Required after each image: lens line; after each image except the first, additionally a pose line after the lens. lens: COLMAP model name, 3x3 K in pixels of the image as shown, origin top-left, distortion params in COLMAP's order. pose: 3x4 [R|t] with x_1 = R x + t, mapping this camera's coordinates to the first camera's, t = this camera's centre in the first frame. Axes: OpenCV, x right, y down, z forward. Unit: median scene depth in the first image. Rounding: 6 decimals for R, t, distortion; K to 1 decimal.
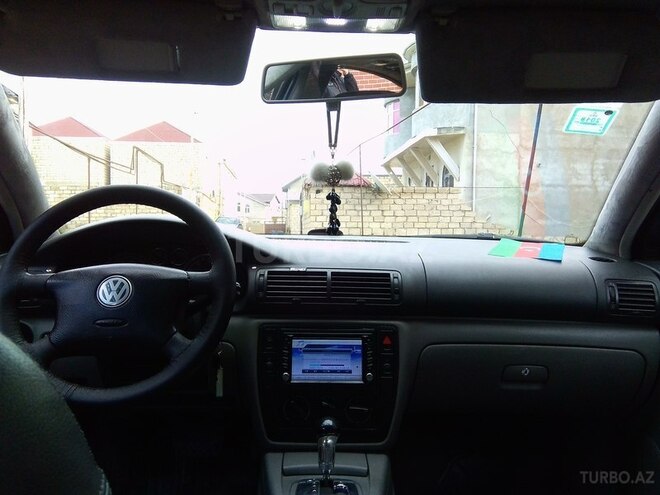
lens RADIAL K [[533.4, 0, 330.7], [0, 533.4, 247.6], [0, 0, 1]] dist [0.004750, 0.006488]
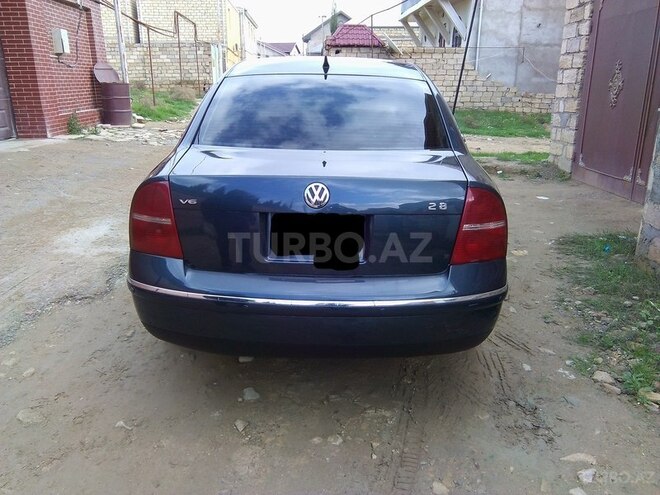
lens RADIAL K [[533.4, 0, 331.2], [0, 533.4, 251.3], [0, 0, 1]] dist [0.004750, 0.006488]
pose [[0.999196, 0.008456, -0.039185, 0.010083], [0.002515, 0.962350, 0.271803, -0.007431], [0.040008, -0.271683, 0.961555, -0.198164]]
